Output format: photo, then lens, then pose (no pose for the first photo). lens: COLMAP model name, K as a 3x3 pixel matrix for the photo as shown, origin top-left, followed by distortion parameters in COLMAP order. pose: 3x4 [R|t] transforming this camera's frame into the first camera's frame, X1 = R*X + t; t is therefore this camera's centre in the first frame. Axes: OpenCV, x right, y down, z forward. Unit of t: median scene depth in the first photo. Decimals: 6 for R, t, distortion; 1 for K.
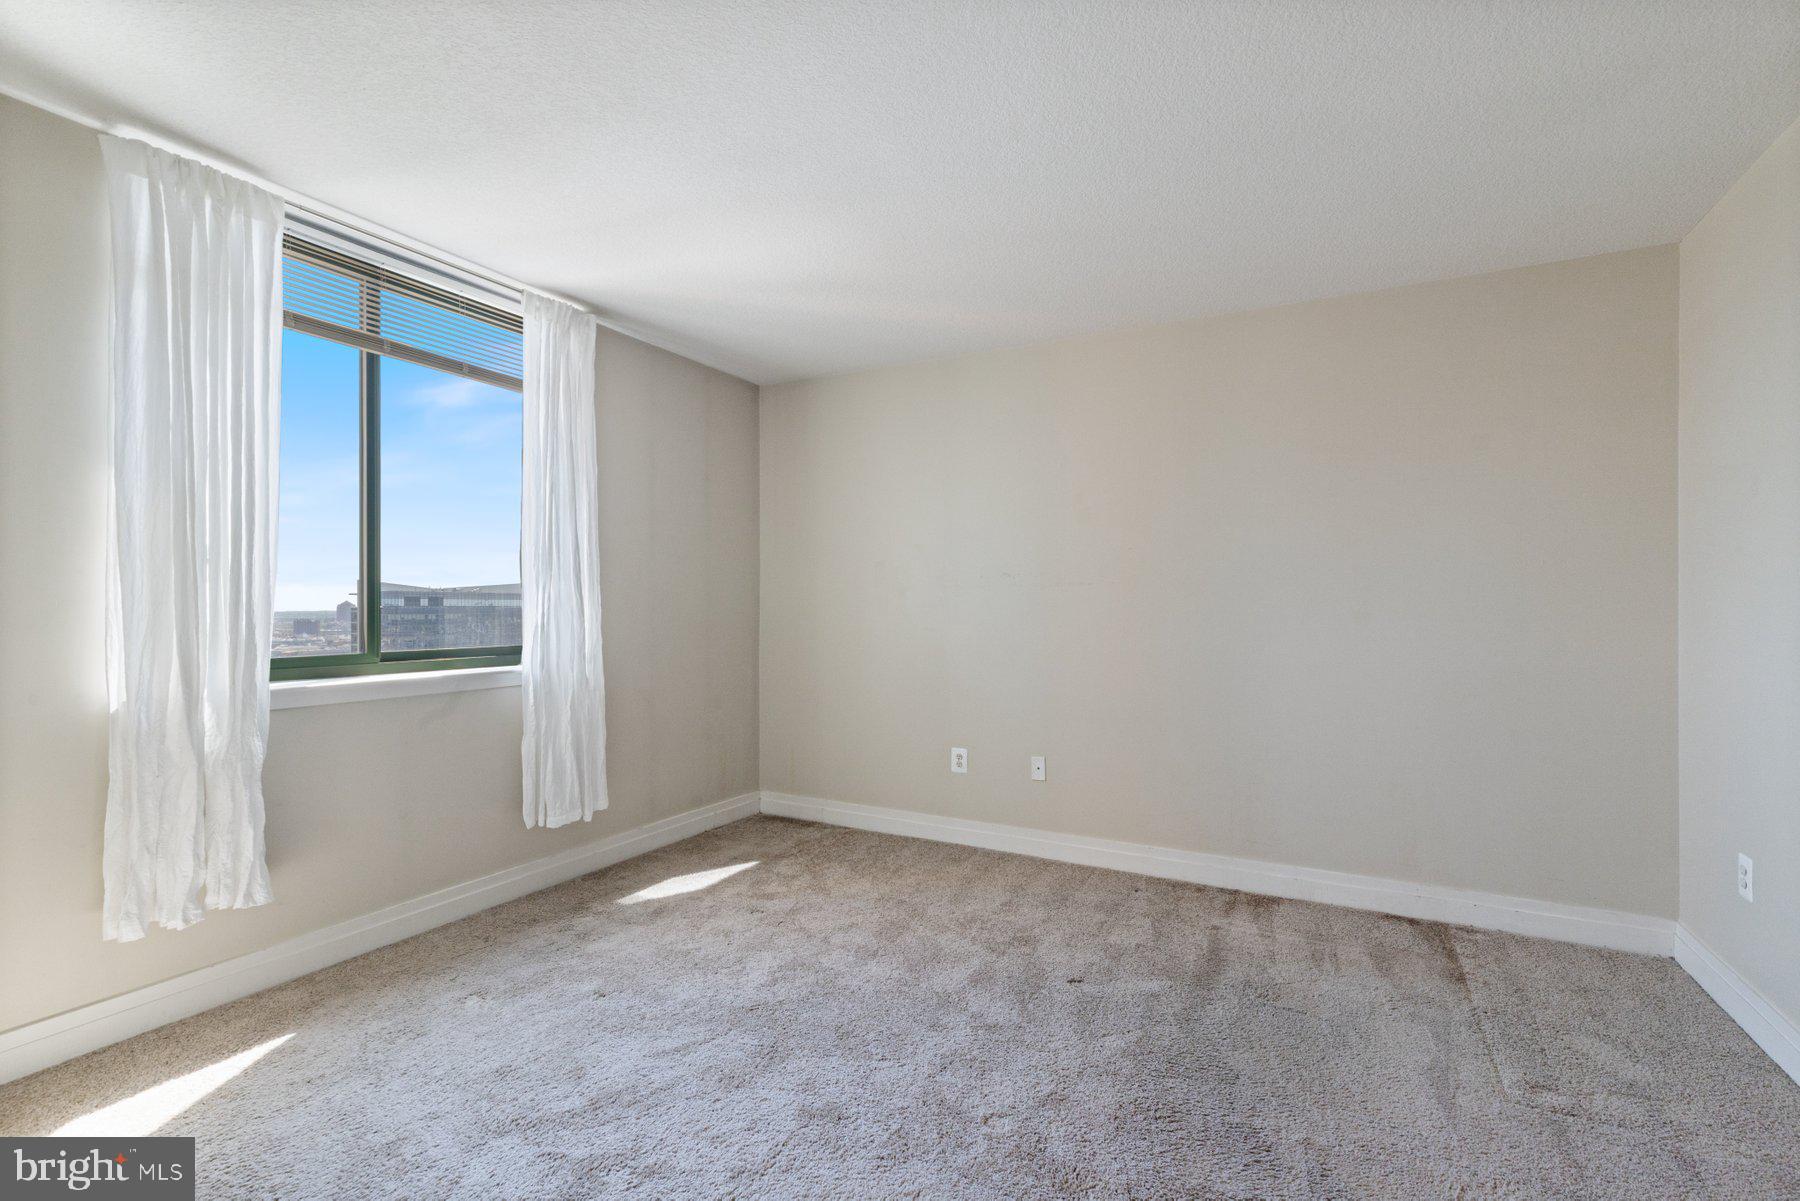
lens RADIAL K [[806.2, 0, 910.3], [0, 806.2, 605.9], [0, 0, 1]] dist [0.001177, 0.000354]
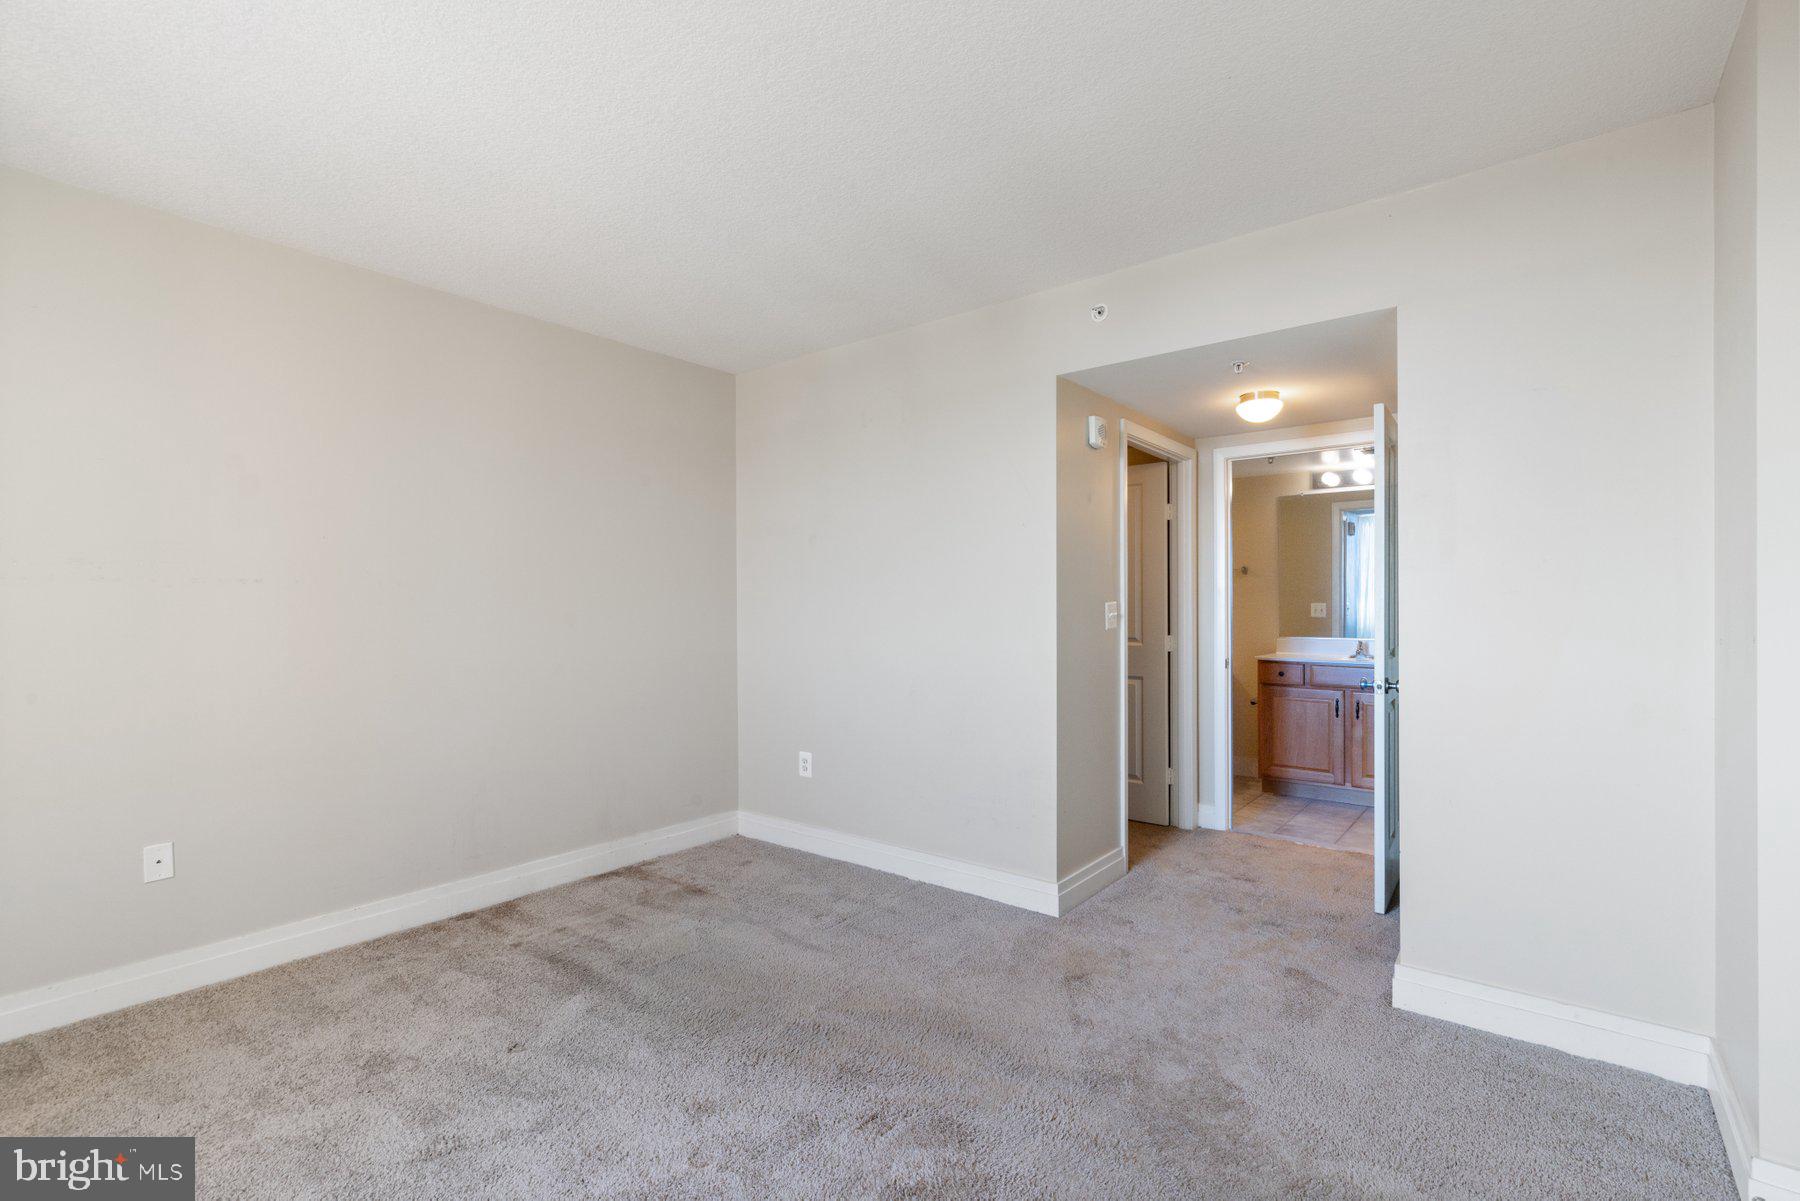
lens RADIAL K [[806.2, 0, 910.3], [0, 806.2, 605.9], [0, 0, 1]] dist [0.001177, 0.000354]
pose [[0.179781, -0.004907, 0.983694, -0.519164], [0.005613, 0.999976, 0.003963, -0.006860], [-0.983691, 0.004809, 0.179804, 0.392576]]
